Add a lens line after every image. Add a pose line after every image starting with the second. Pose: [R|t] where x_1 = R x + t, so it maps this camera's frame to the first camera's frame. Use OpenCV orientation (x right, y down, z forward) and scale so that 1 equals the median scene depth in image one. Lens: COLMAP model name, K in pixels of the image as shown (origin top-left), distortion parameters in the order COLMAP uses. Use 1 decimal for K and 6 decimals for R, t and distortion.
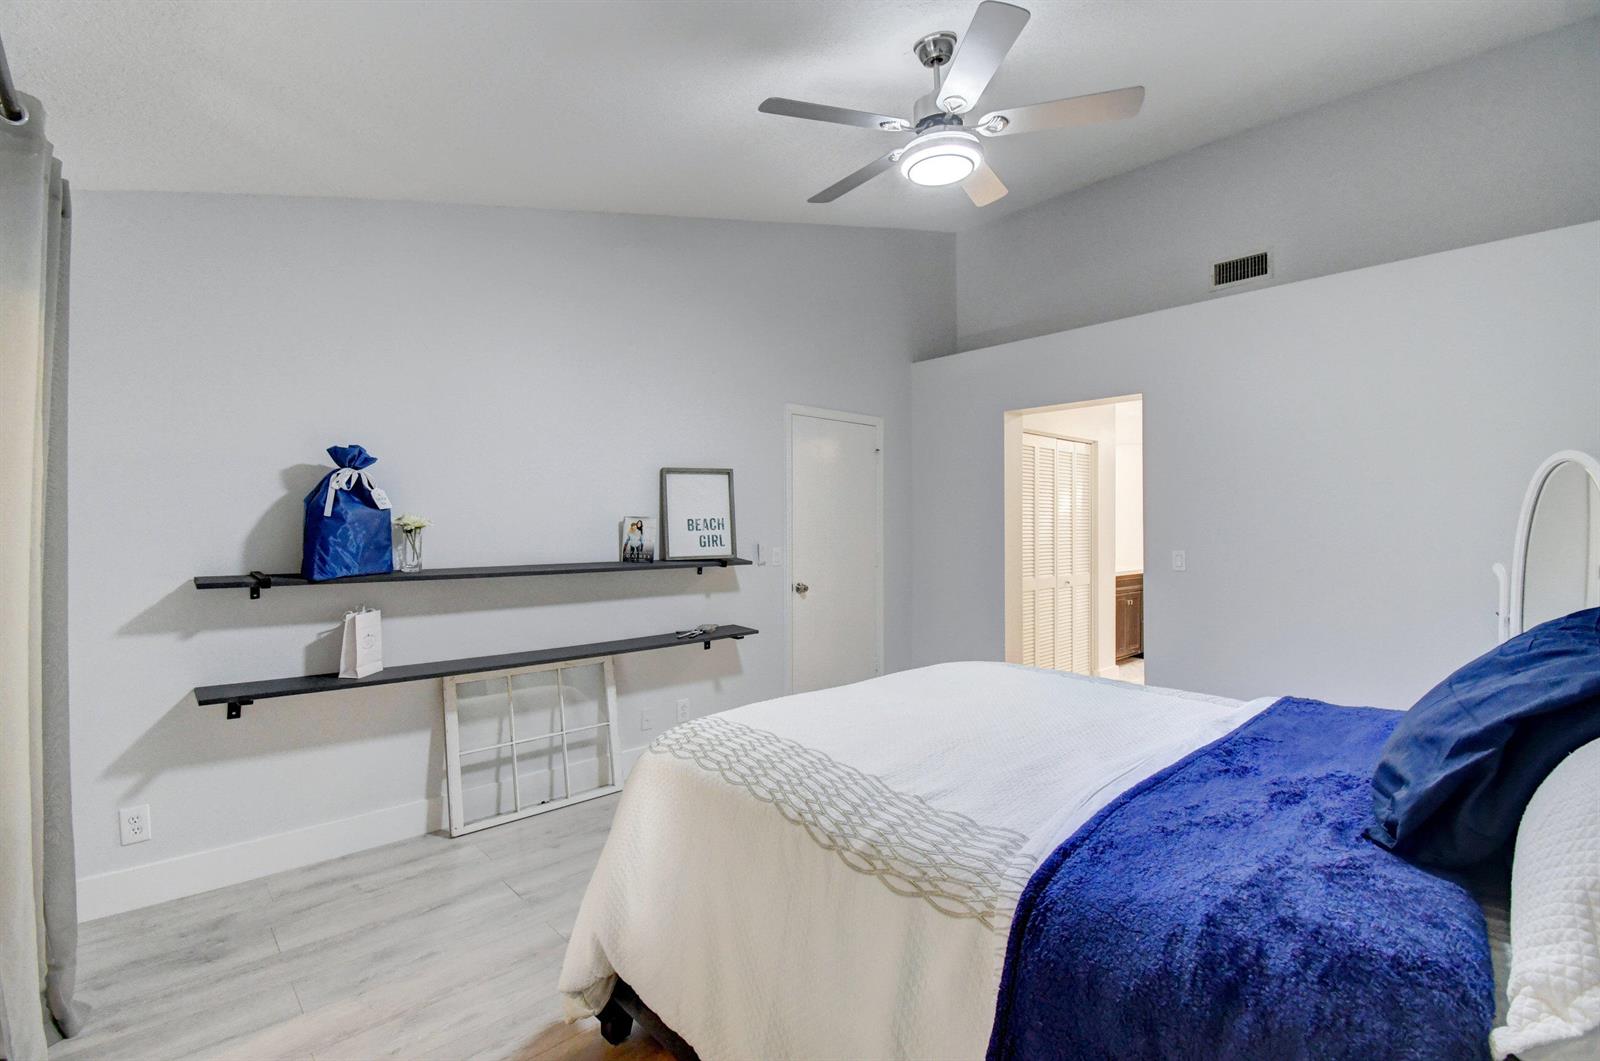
lens RADIAL K [[718.5, 0, 799.1], [0, 718.5, 534.4], [0, 0, 1]] dist [0.003785, -0.012893]
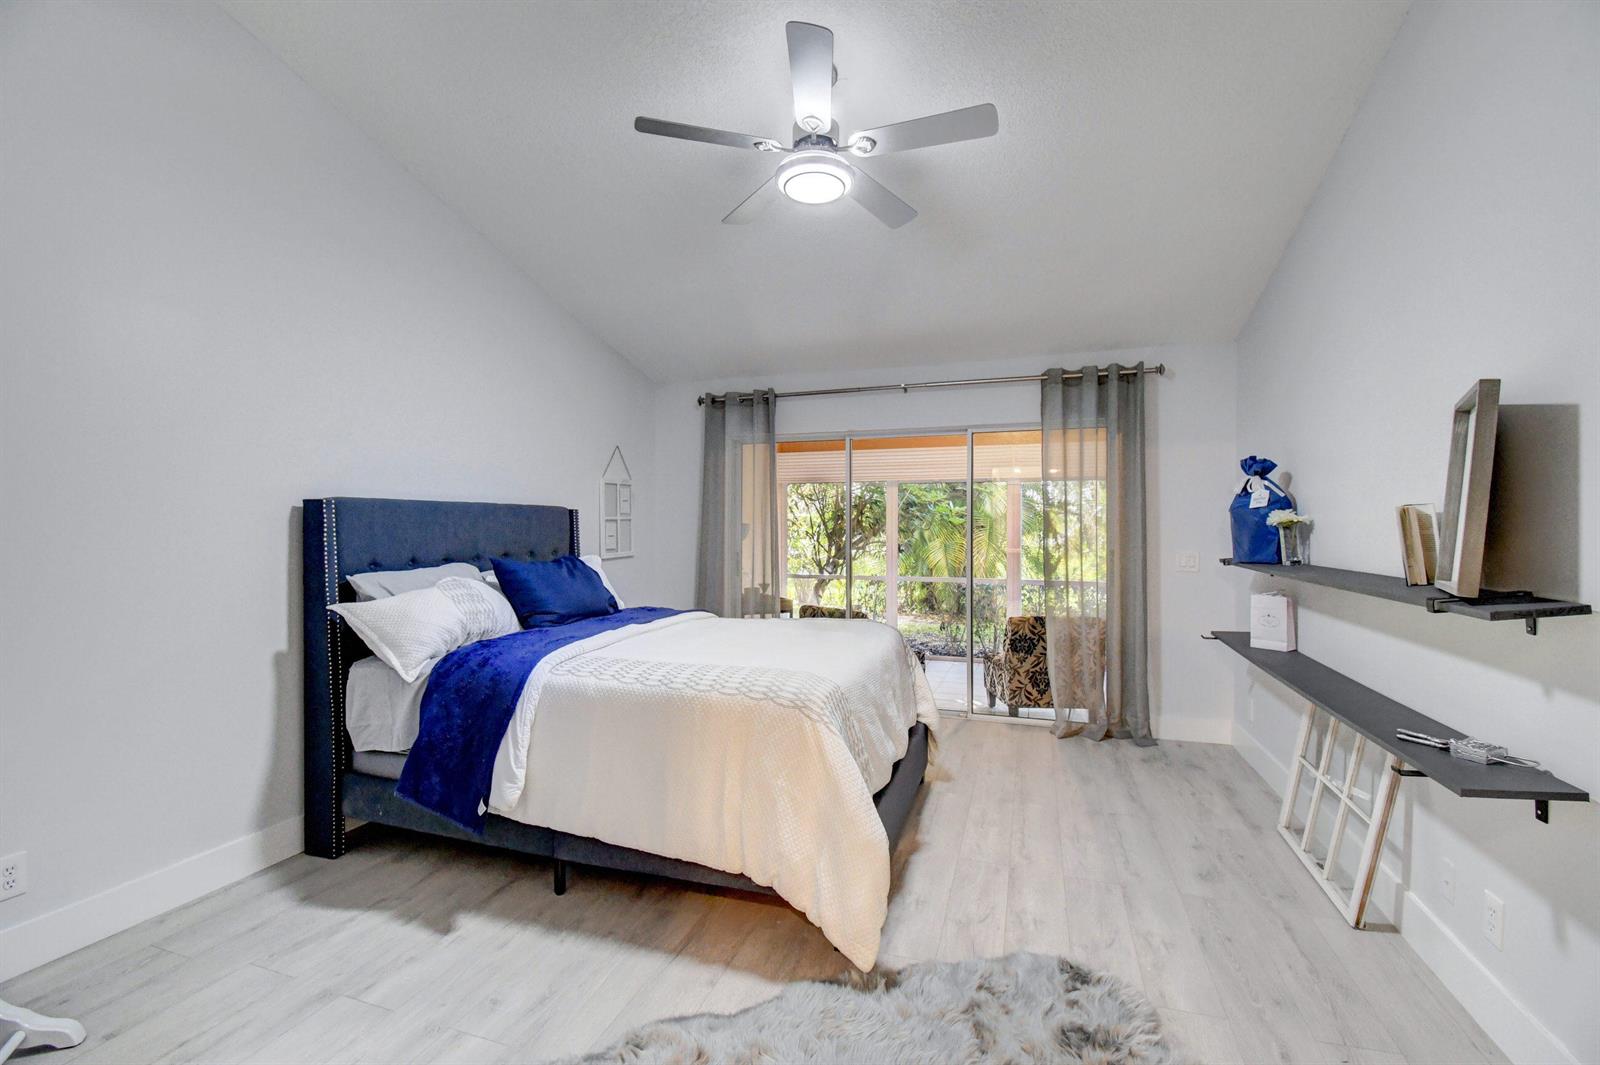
lens RADIAL K [[718.5, 0, 798.9], [0, 718.5, 530.6], [0, 0, 1]] dist [0.003785, -0.012893]
pose [[-0.879116, 0.008862, -0.476525, 0.758076], [0.004508, 0.999937, 0.010279, -0.022875], [0.476586, 0.006889, -0.879101, 1.969828]]
